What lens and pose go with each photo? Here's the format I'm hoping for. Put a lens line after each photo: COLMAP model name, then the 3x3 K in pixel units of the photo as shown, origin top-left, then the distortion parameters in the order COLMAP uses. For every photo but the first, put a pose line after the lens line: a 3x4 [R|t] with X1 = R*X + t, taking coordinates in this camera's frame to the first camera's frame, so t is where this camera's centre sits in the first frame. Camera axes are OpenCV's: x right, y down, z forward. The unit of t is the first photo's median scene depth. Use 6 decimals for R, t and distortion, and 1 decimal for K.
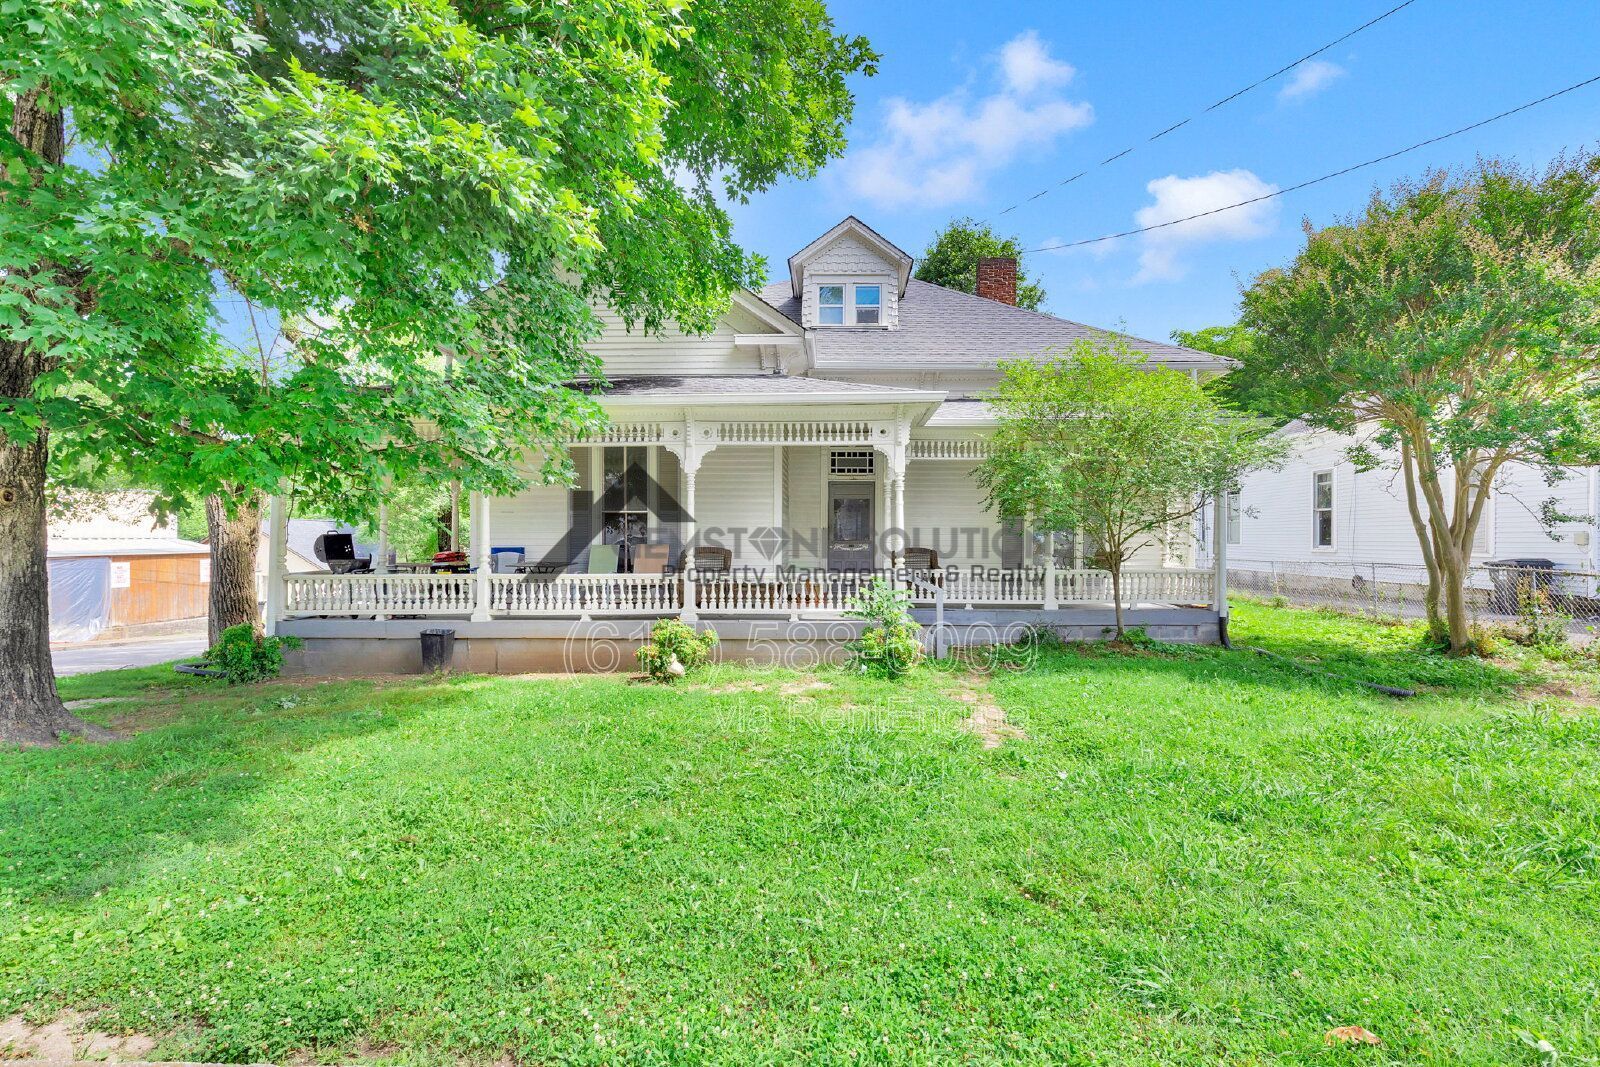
lens RADIAL K [[731.3, 0, 797.3], [0, 731.3, 549.0], [0, 0, 1]] dist [0.005531, 0.000959]
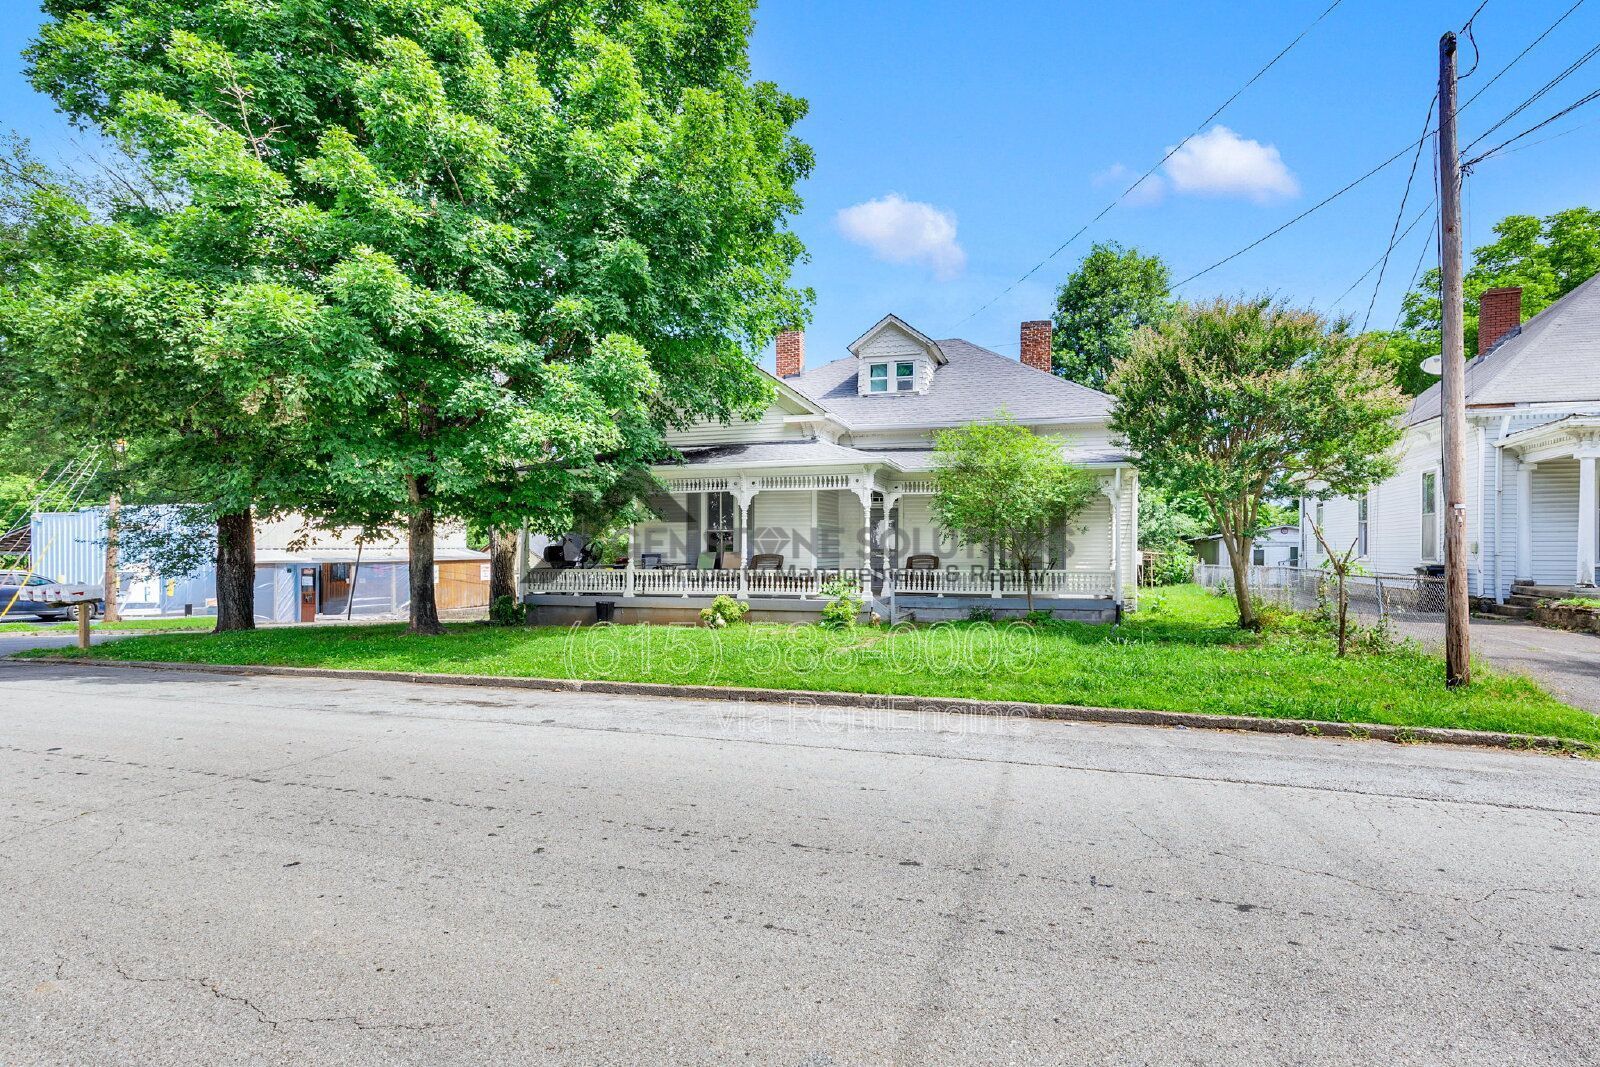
lens RADIAL K [[749.9, 0, 817.6], [0, 749.9, 554.7], [0, 0, 1]] dist [0.000065, -0.000434]
pose [[0.967078, 0.000530, -0.254480, 0.413068], [-0.002392, 0.999973, -0.007004, 0.011040], [0.254470, 0.007382, 0.967053, -0.541499]]
